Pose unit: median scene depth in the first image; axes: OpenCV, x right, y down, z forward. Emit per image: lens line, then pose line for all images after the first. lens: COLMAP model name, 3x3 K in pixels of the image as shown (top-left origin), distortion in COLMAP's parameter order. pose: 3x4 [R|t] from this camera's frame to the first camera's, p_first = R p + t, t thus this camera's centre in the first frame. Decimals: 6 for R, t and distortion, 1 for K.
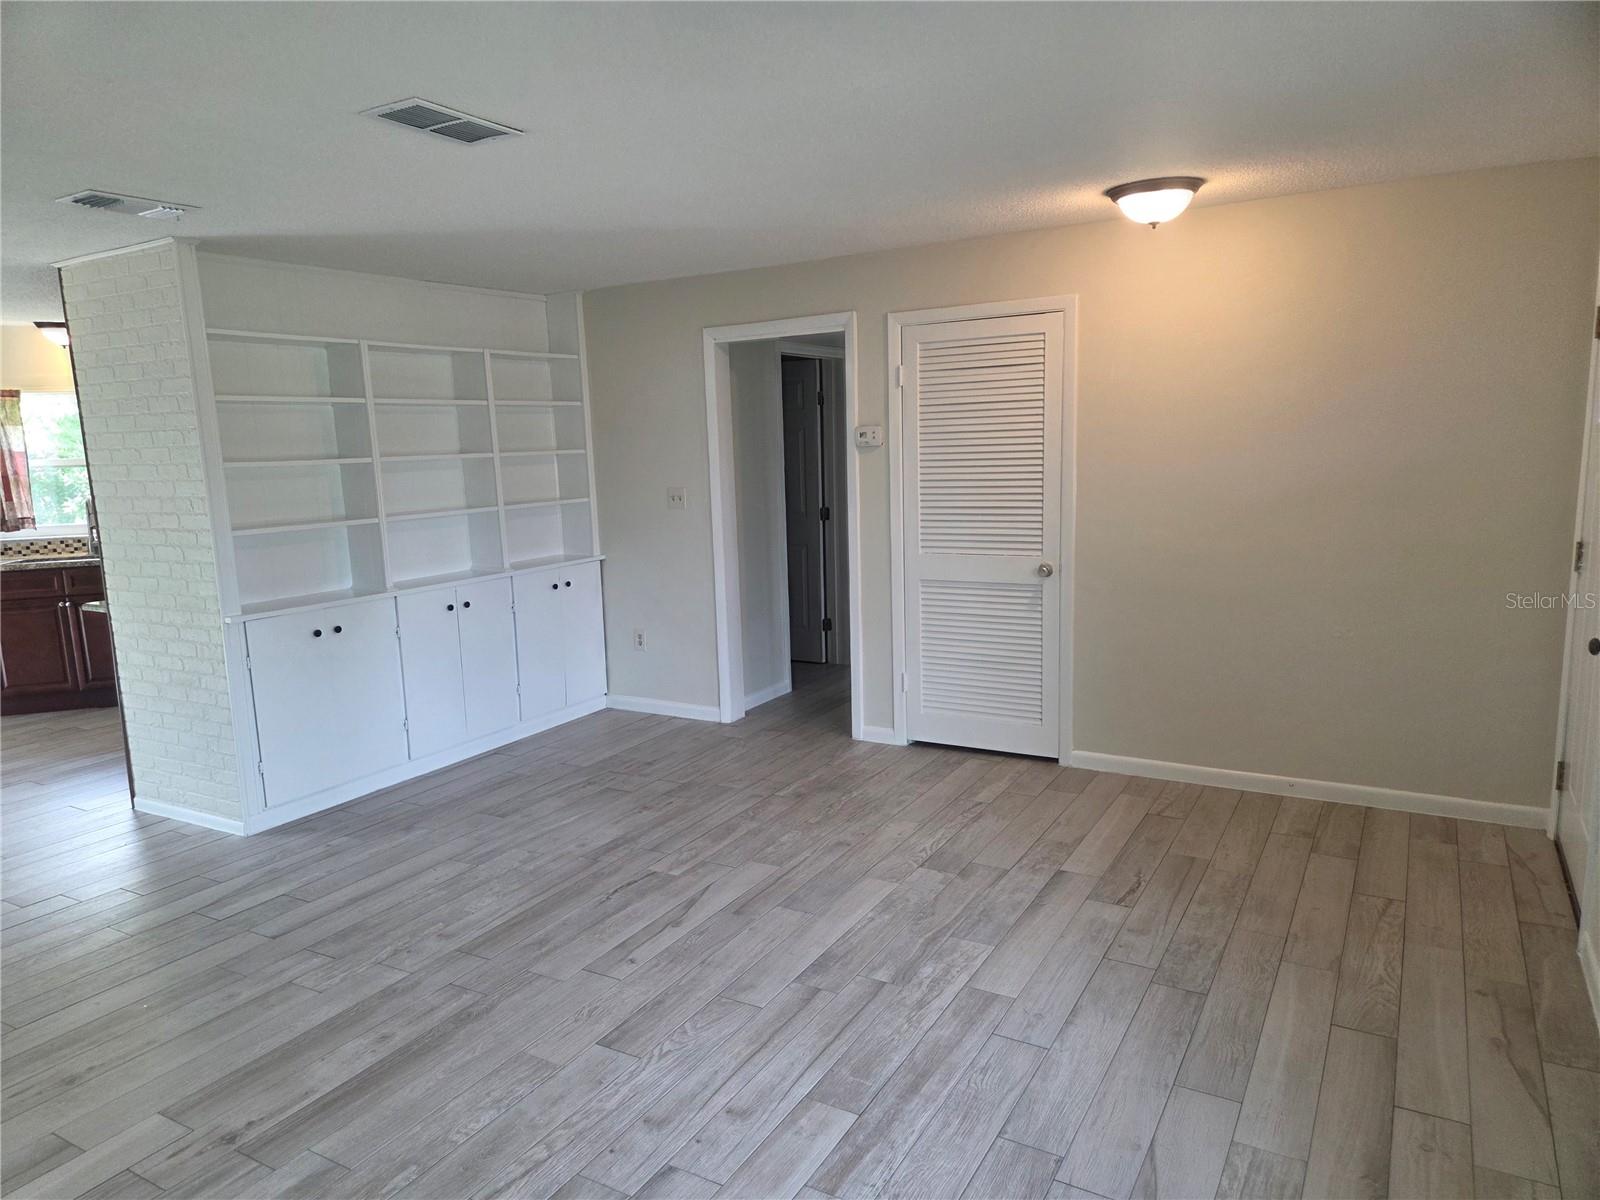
lens RADIAL K [[1073.1, 0, 800.0], [0, 1073.1, 600.0], [0, 0, 1]] dist [0.073754, -0.067039]
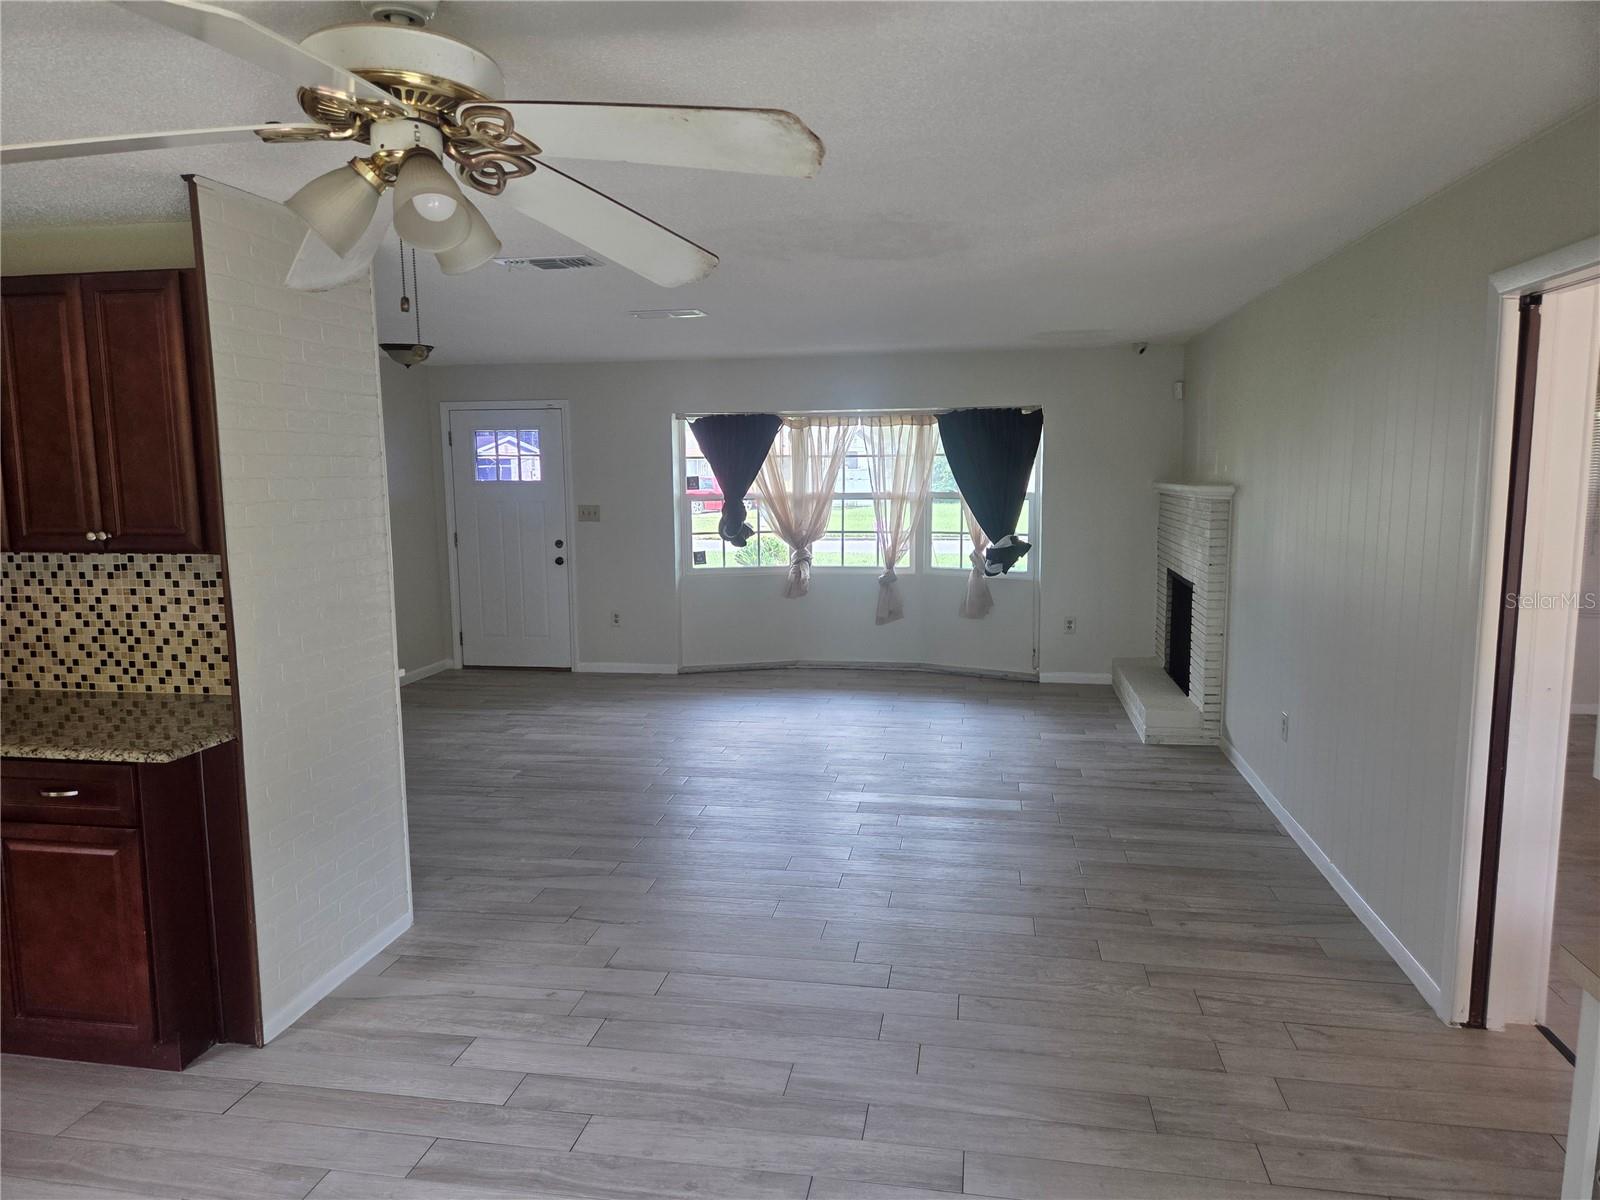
lens RADIAL K [[1073.1, 0, 800.0], [0, 1073.1, 600.0], [0, 0, 1]] dist [0.073754, -0.067039]
pose [[-0.347294, -0.084438, 0.933947, -1.895122], [0.156745, 0.976700, 0.146590, -0.152500], [-0.924563, 0.197301, -0.325967, 1.282863]]
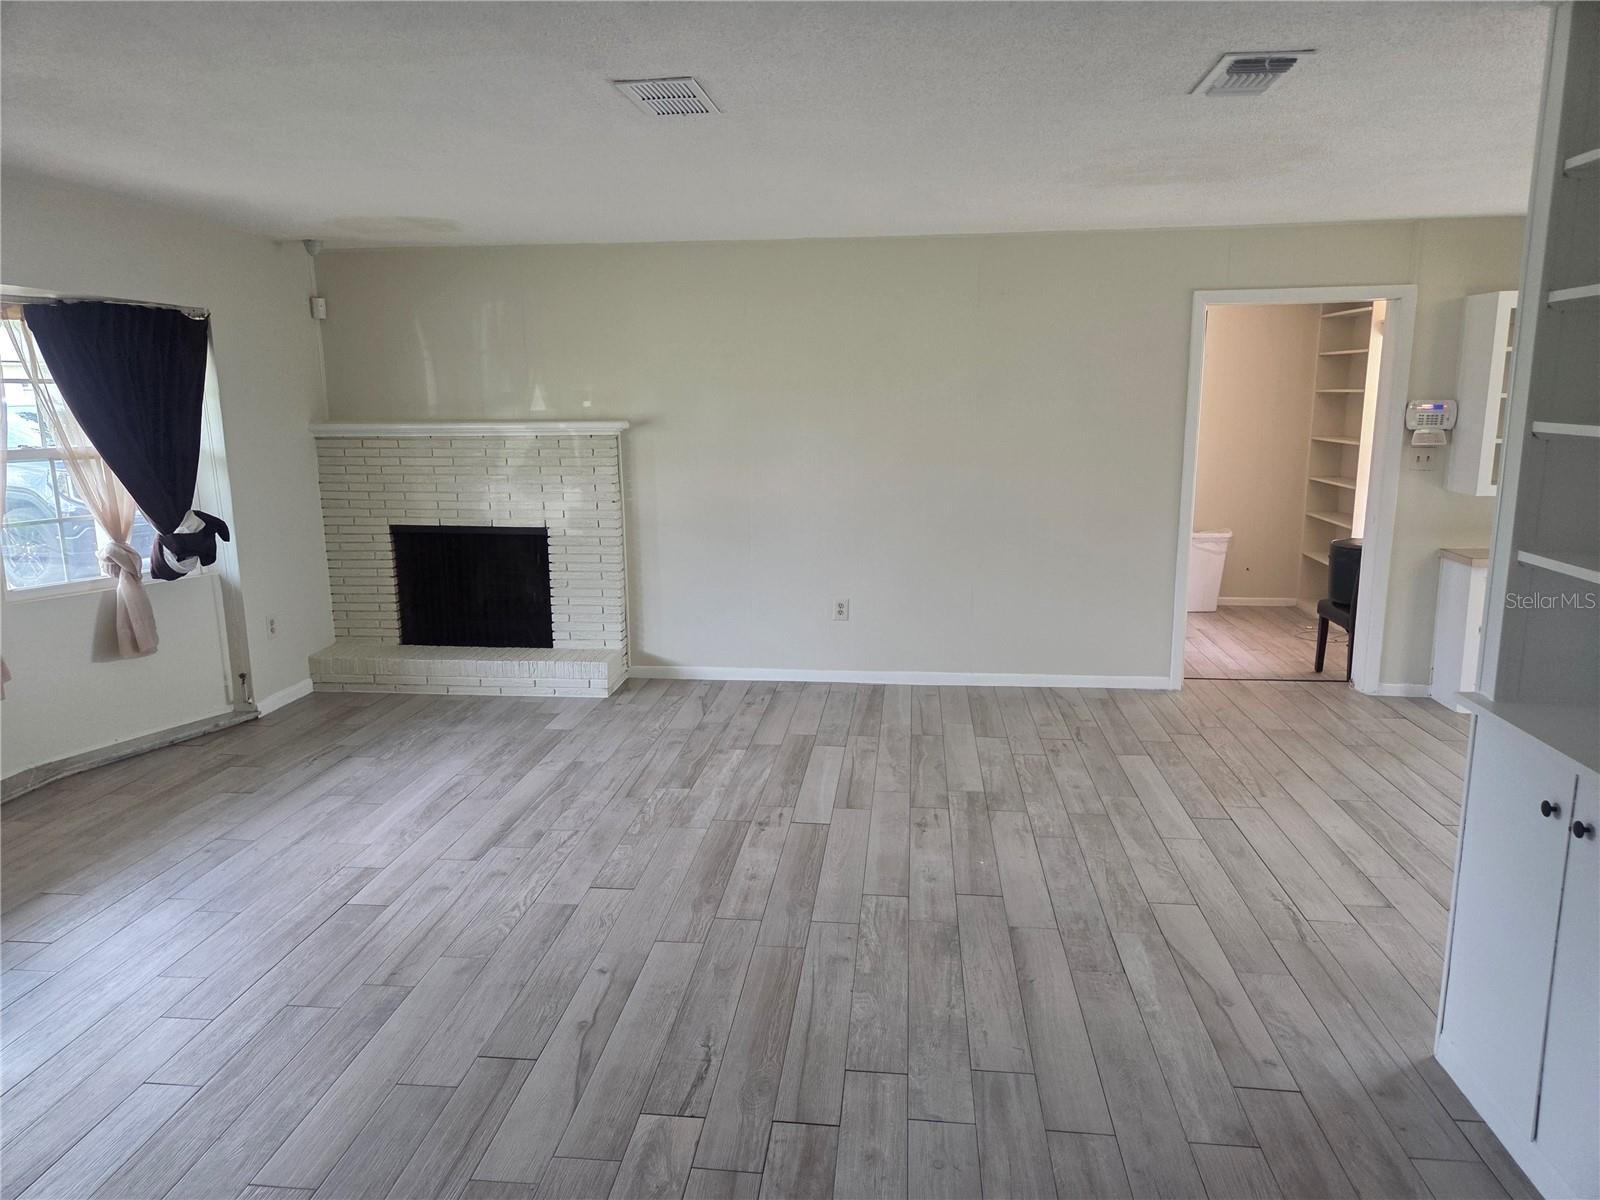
lens RADIAL K [[1073.1, 0, 800.0], [0, 1073.1, 600.0], [0, 0, 1]] dist [0.073754, -0.067039]
pose [[-0.914962, 0.117447, -0.386072, 0.011777], [-0.019112, 0.943026, 0.332171, -0.279658], [0.403088, 0.311302, -0.860588, 1.756507]]
